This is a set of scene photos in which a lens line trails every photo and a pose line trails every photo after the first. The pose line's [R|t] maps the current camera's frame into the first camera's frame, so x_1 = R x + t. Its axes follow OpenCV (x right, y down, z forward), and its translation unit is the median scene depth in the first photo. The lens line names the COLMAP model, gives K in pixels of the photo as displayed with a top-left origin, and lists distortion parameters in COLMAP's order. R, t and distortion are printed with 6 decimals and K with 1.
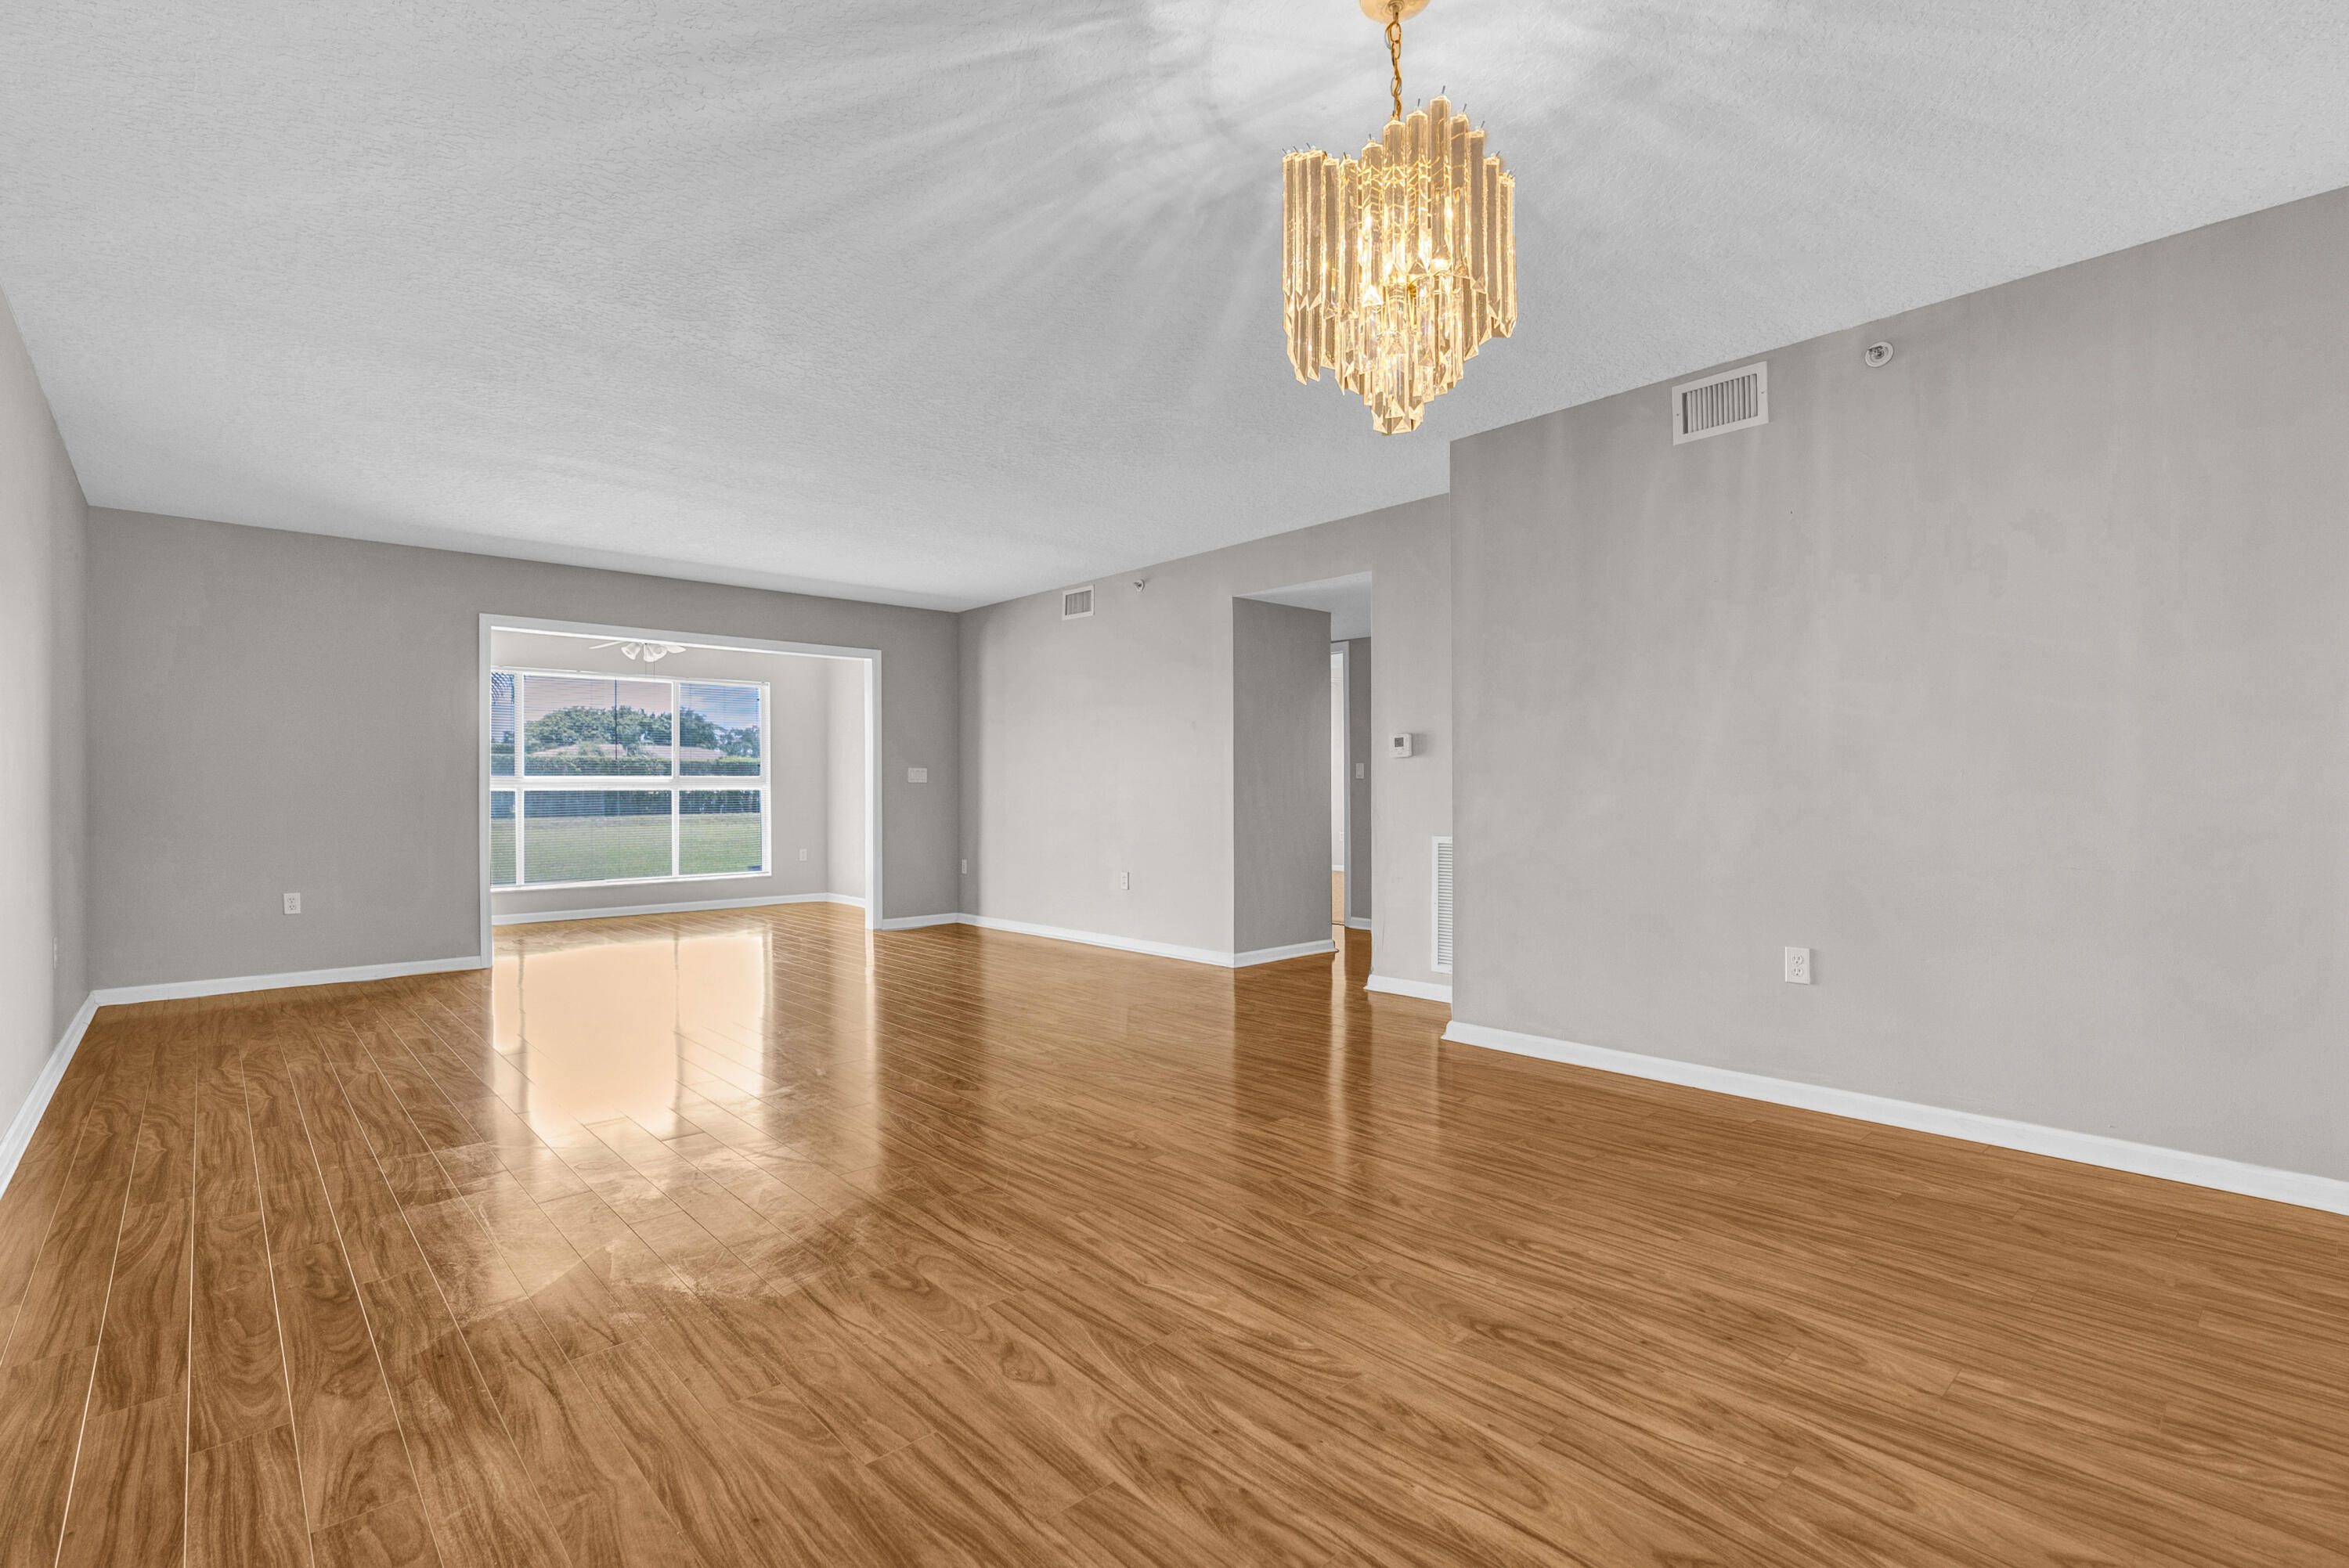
lens RADIAL K [[1077.6, 0, 1209.2], [0, 1077.6, 796.3], [0, 0, 1]] dist [-0.008022, 0.003417]
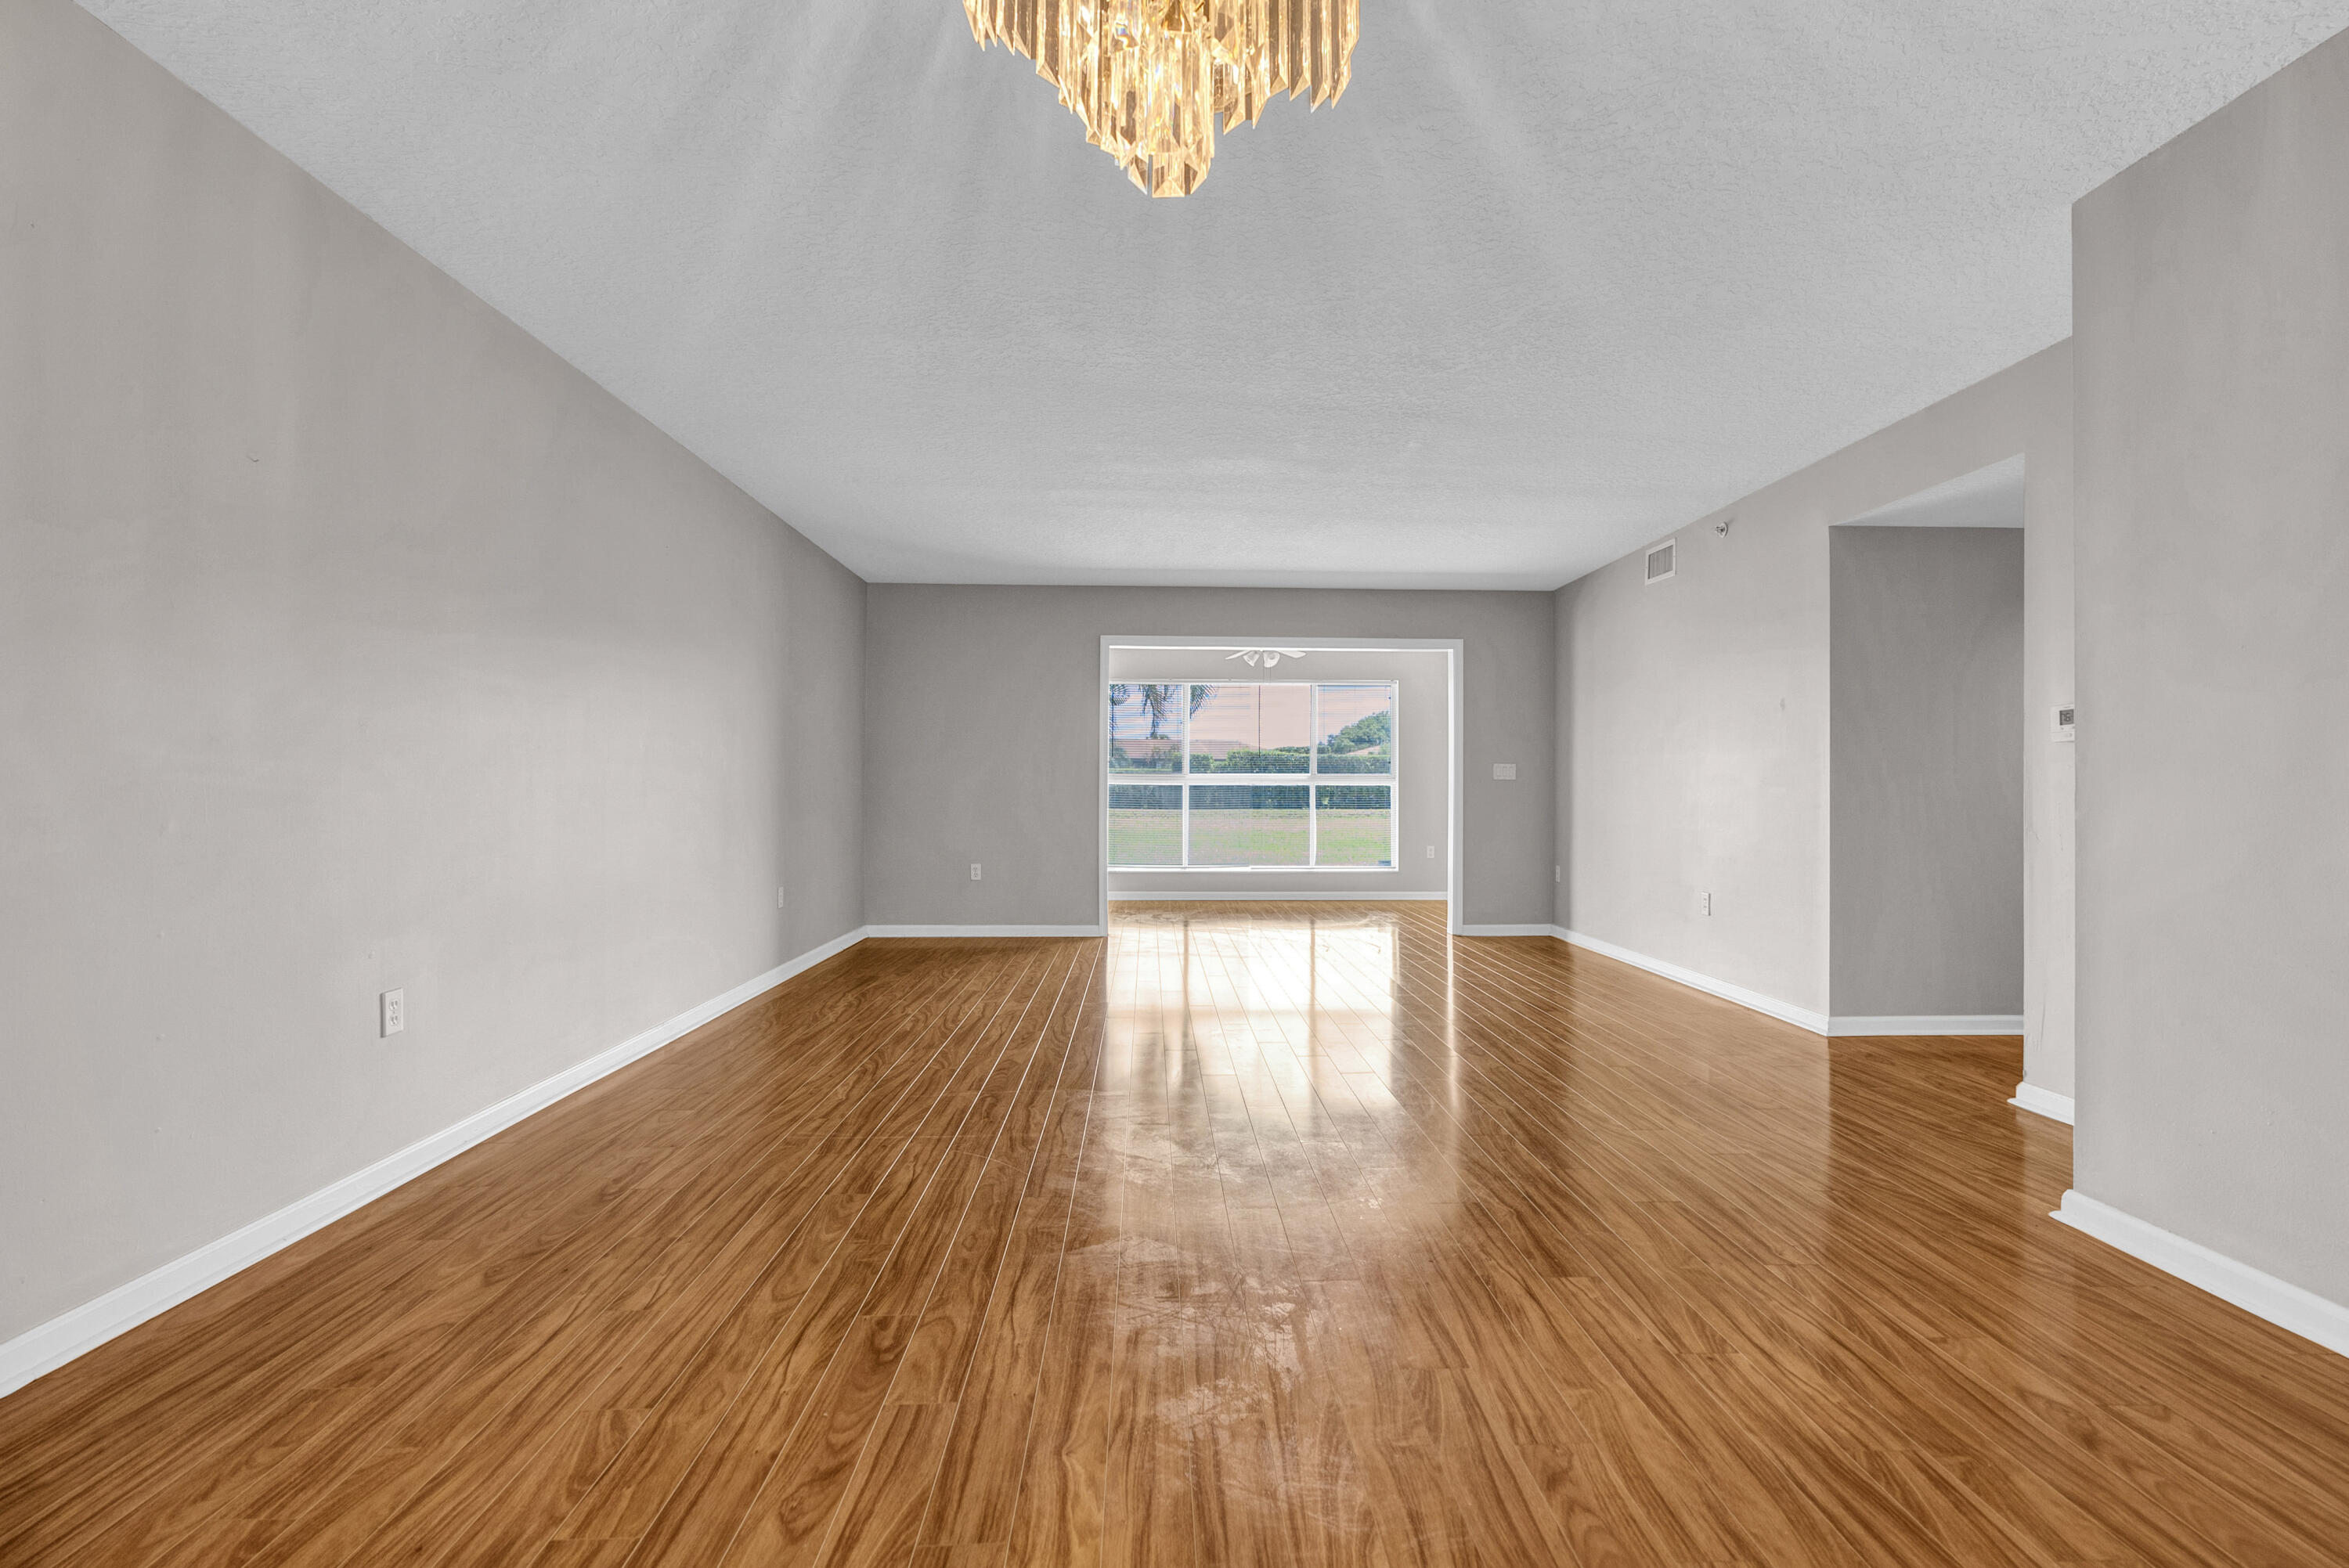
lens RADIAL K [[1077.6, 0, 1189.2], [0, 1077.6, 773.8], [0, 0, 1]] dist [-0.008022, 0.003417]
pose [[0.754435, -0.000600, -0.656375, 0.184509], [-0.011153, 0.999843, -0.013734, -0.002797], [0.656280, 0.017682, 0.754310, 0.183193]]
